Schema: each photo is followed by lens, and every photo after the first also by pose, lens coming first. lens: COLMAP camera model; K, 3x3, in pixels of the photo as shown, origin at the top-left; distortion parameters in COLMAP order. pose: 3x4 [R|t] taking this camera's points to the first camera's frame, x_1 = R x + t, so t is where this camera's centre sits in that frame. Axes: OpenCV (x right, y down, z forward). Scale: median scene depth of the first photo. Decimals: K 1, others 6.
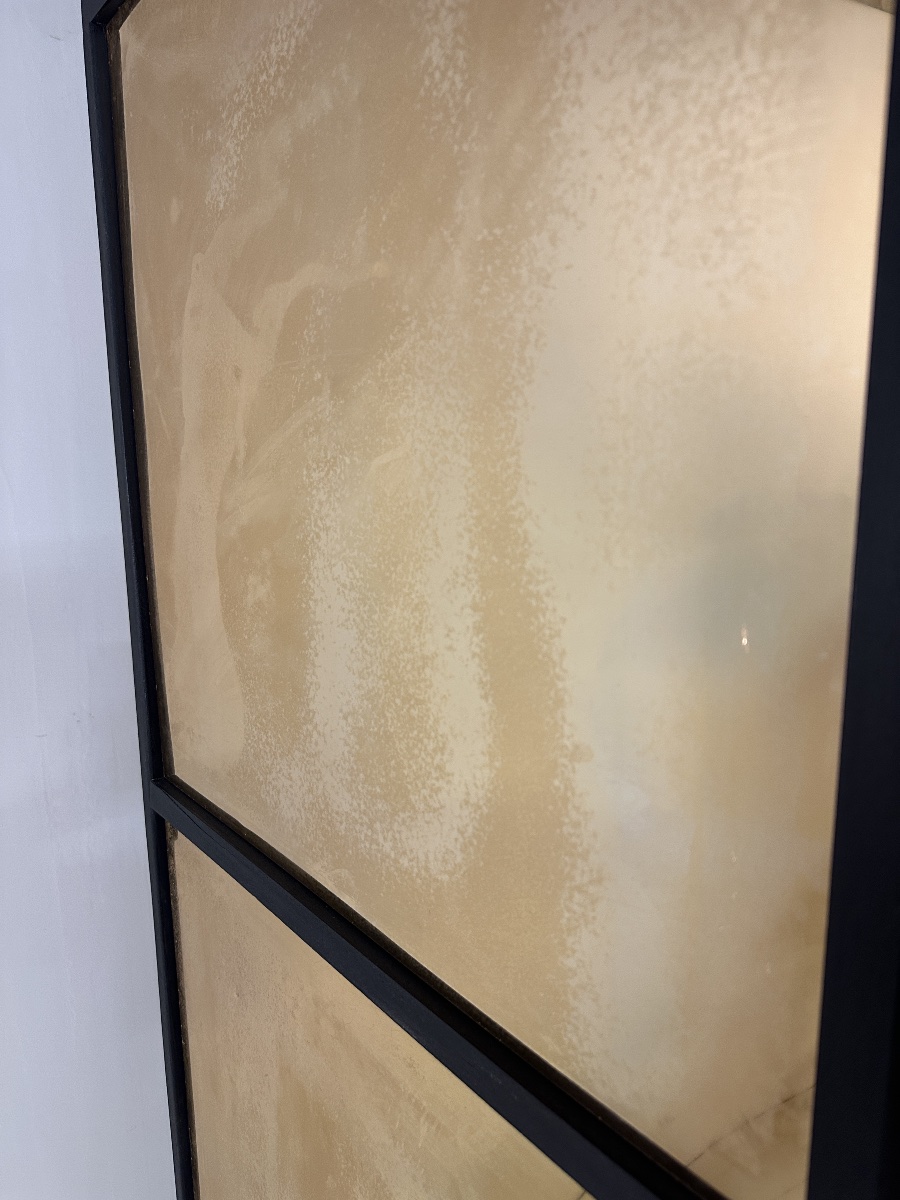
lens RADIAL K [[842.3, 0, 450.6], [0, 842.3, 604.9], [0, 0, 1]] dist [0.029748, -0.009984]
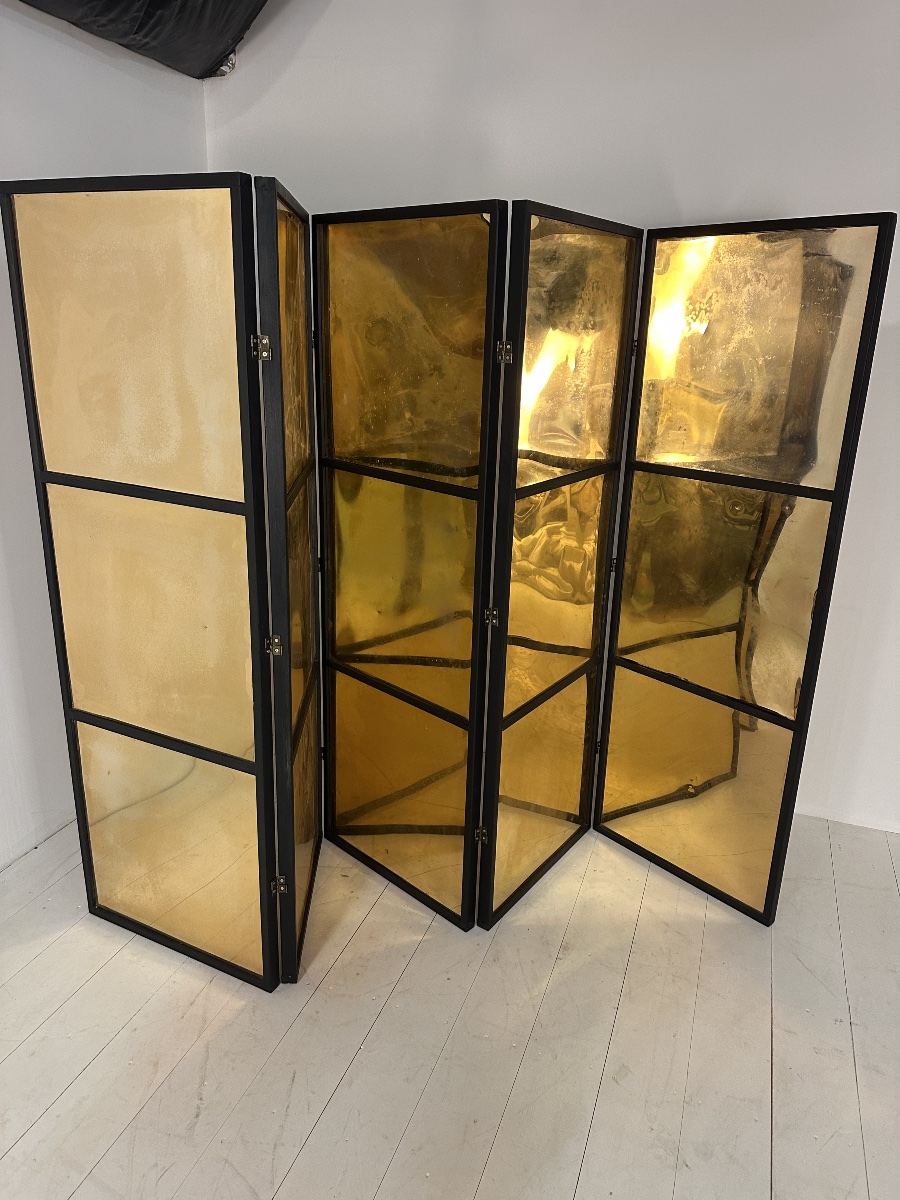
lens RADIAL K [[842.3, 0, 452.2], [0, 842.3, 600.7], [0, 0, 1]] dist [0.029748, -0.009984]
pose [[0.900488, -0.089912, 0.425485, -0.541067], [0.027521, 0.988215, 0.150581, 0.366739], [-0.434009, -0.123887, 0.892350, -3.121340]]
